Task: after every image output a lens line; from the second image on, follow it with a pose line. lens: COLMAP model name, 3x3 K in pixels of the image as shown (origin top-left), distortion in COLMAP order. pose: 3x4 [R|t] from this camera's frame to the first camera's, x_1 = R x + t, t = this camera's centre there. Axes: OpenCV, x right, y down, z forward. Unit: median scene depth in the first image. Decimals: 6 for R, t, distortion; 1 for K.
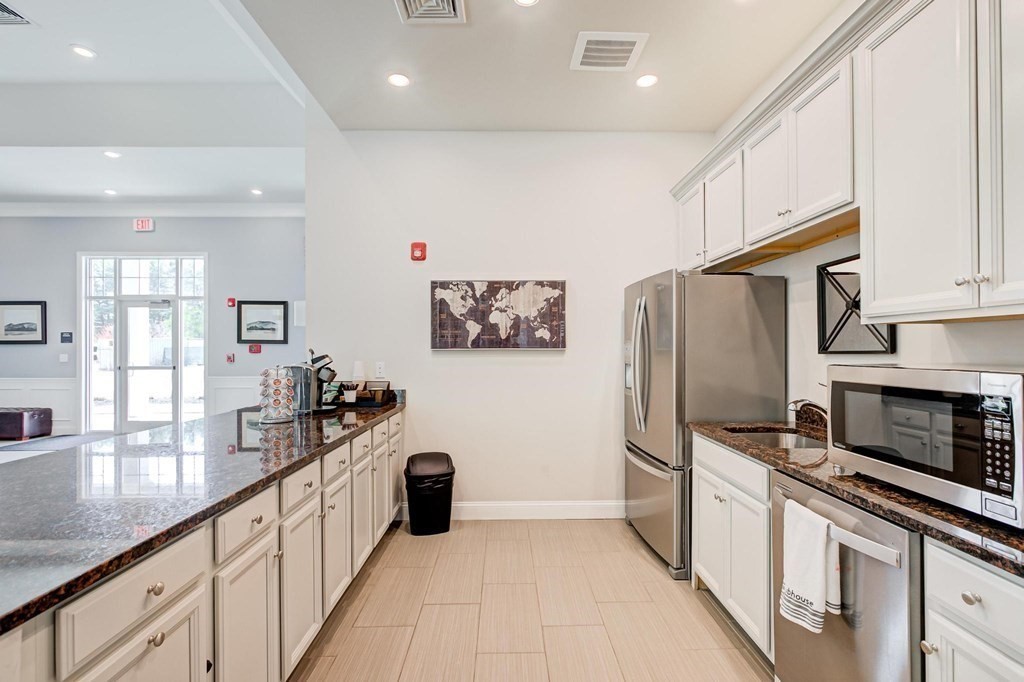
lens RADIAL K [[462.3, 0, 514.6], [0, 462.3, 346.9], [0, 0, 1]] dist [0.000343, 0.000190]
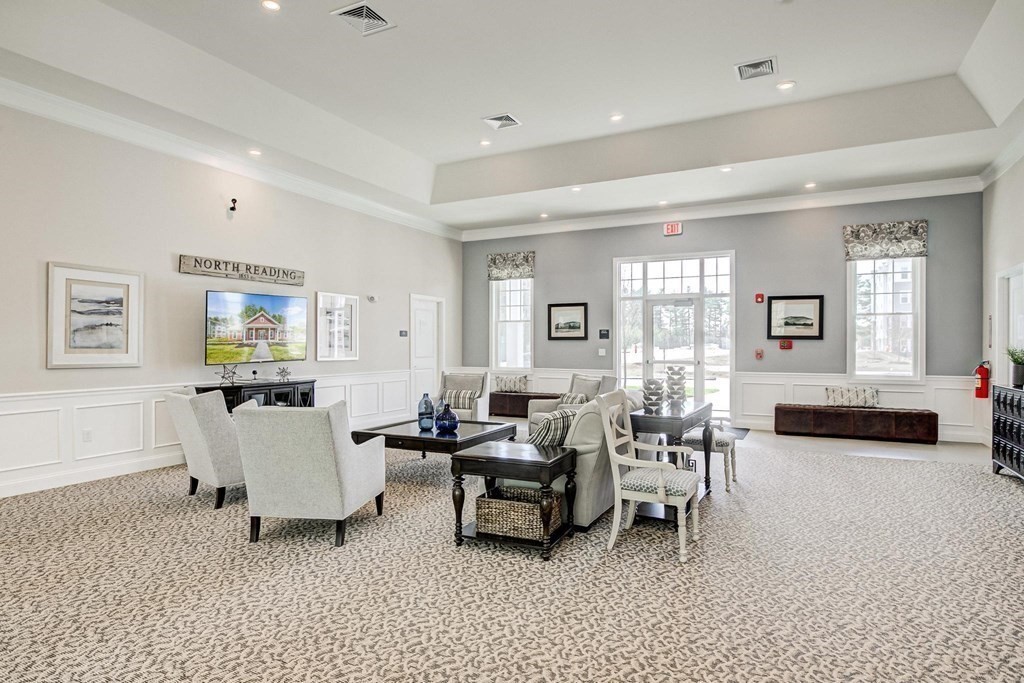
lens RADIAL K [[571.9, 0, 512.0], [0, 571.9, 341.5], [0, 0, 1]] dist [0.000149, 0.000426]
pose [[0.881580, 0.001944, -0.472031, -1.024092], [-0.002825, 0.999995, -0.001157, -0.000316], [0.472027, 0.002354, 0.881581, -0.699406]]
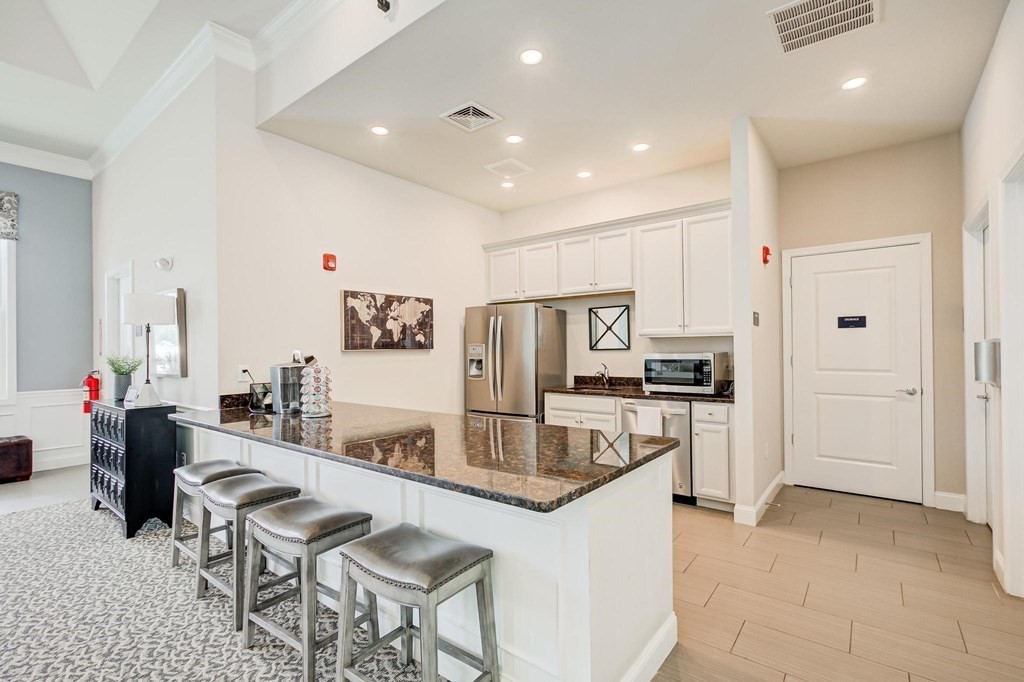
lens RADIAL K [[462.3, 0, 514.6], [0, 462.3, 346.9], [0, 0, 1]] dist [0.000343, 0.000190]
pose [[0.628896, -0.003163, 0.777483, -0.793855], [0.008085, 0.999964, -0.002472, 0.002214], [-0.777448, 0.007841, 0.628899, -0.036224]]
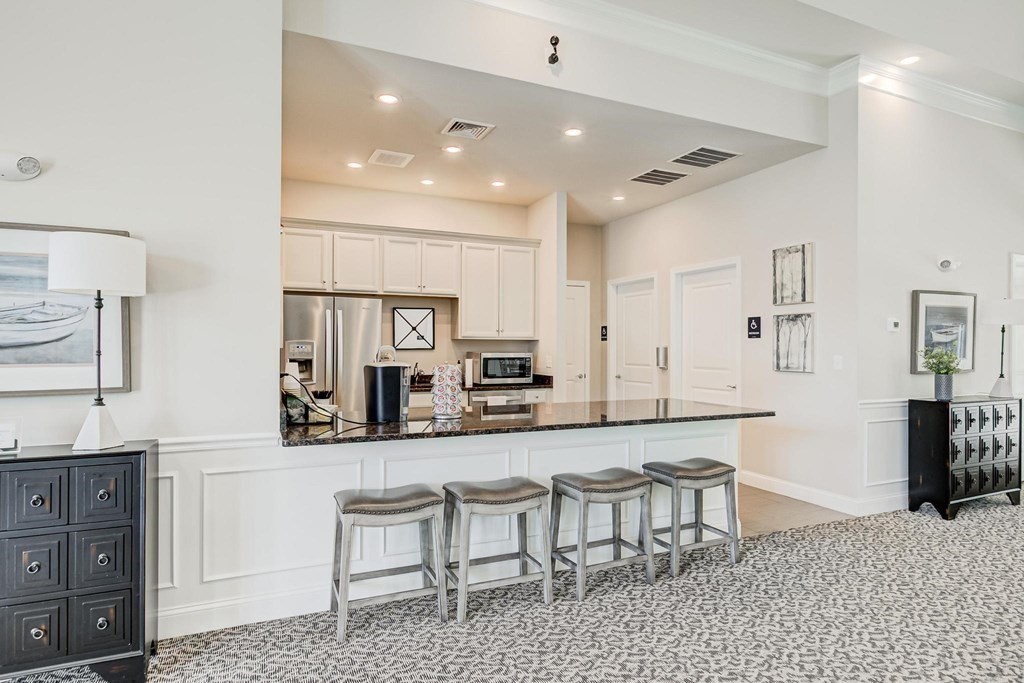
lens RADIAL K [[571.9, 0, 512.0], [0, 571.9, 341.5], [0, 0, 1]] dist [0.000149, 0.000426]
pose [[-0.385941, 0.009296, 0.922477, -1.286559], [-0.005207, 0.999911, -0.012255, 0.005447], [-0.922509, -0.009533, -0.385858, 0.996784]]
